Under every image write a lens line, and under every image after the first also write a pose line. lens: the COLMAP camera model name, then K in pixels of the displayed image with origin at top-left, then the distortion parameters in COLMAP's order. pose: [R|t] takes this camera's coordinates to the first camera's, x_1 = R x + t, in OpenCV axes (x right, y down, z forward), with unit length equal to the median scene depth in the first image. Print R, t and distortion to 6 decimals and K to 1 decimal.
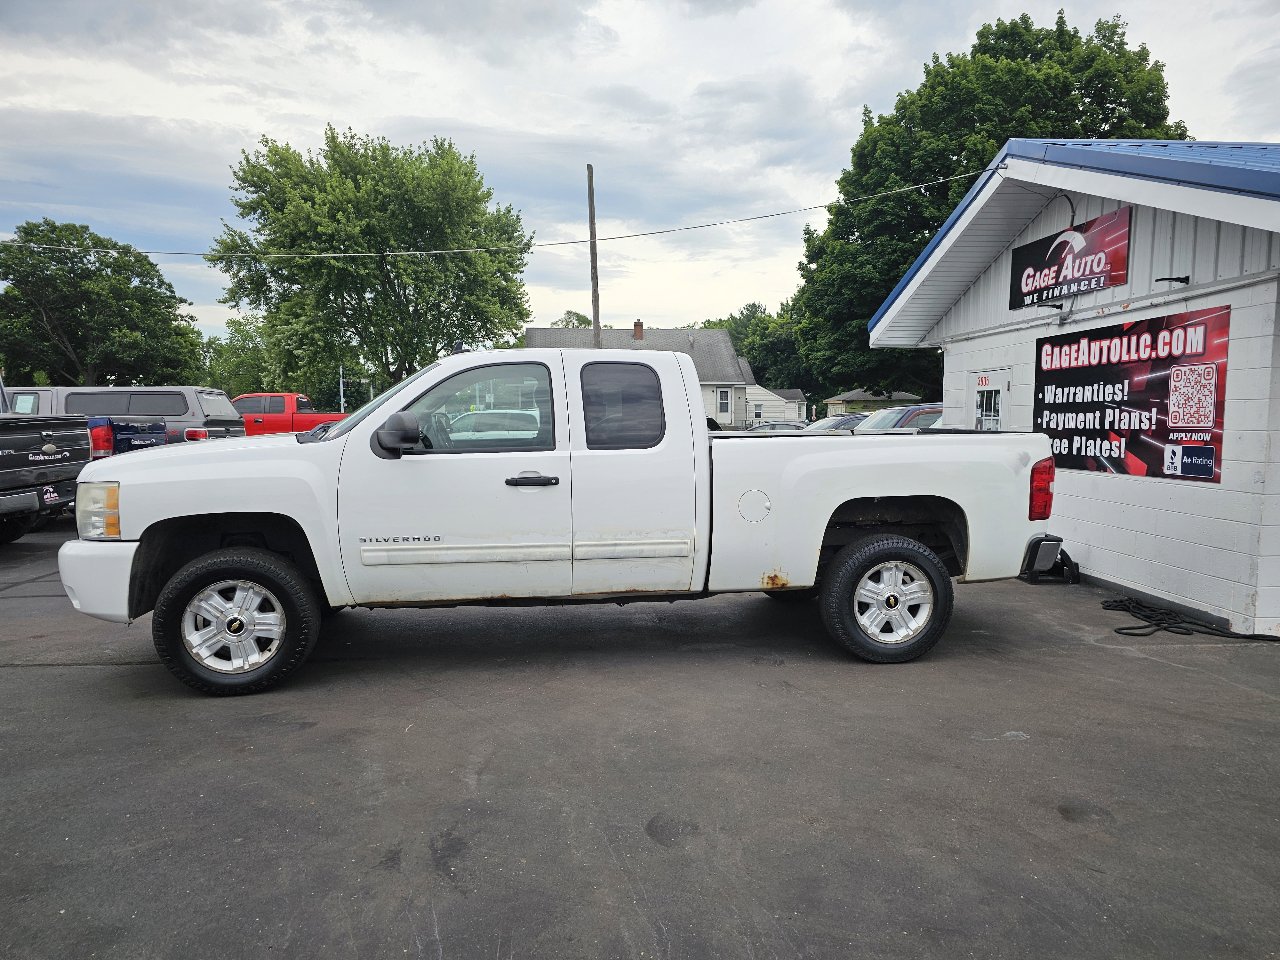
lens RADIAL K [[853.5, 0, 646.3], [0, 853.5, 502.9], [0, 0, 1]] dist [0.056353, -0.048422]
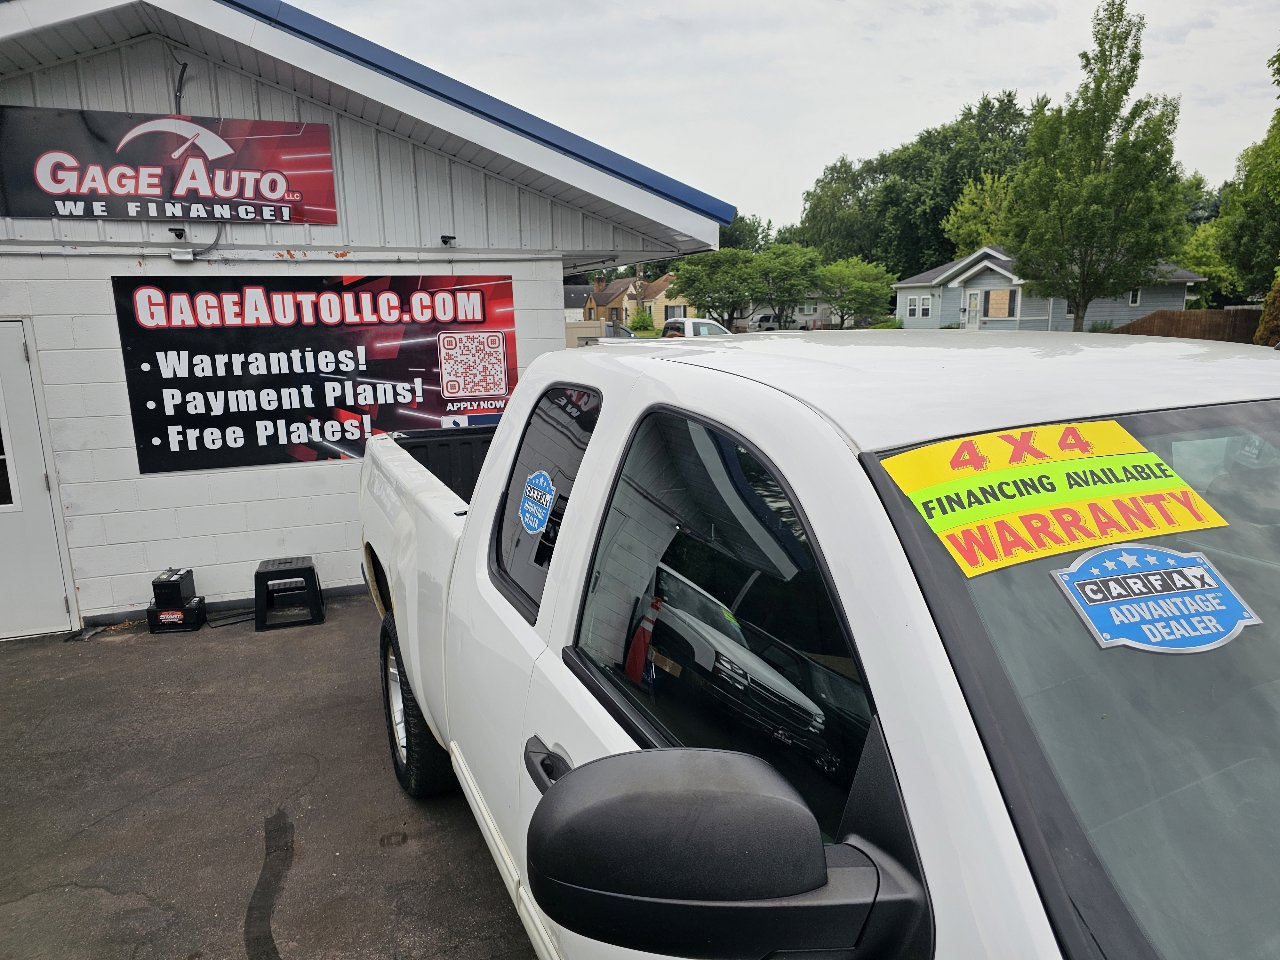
lens RADIAL K [[853.5, 0, 639.5], [0, 853.5, 491.8], [0, 0, 1]] dist [0.056353, -0.048422]
pose [[-0.266722, -0.193604, 0.944128, -0.314292], [0.115178, 0.966192, 0.230667, -0.159778], [-0.956866, 0.170267, -0.235406, 0.922601]]
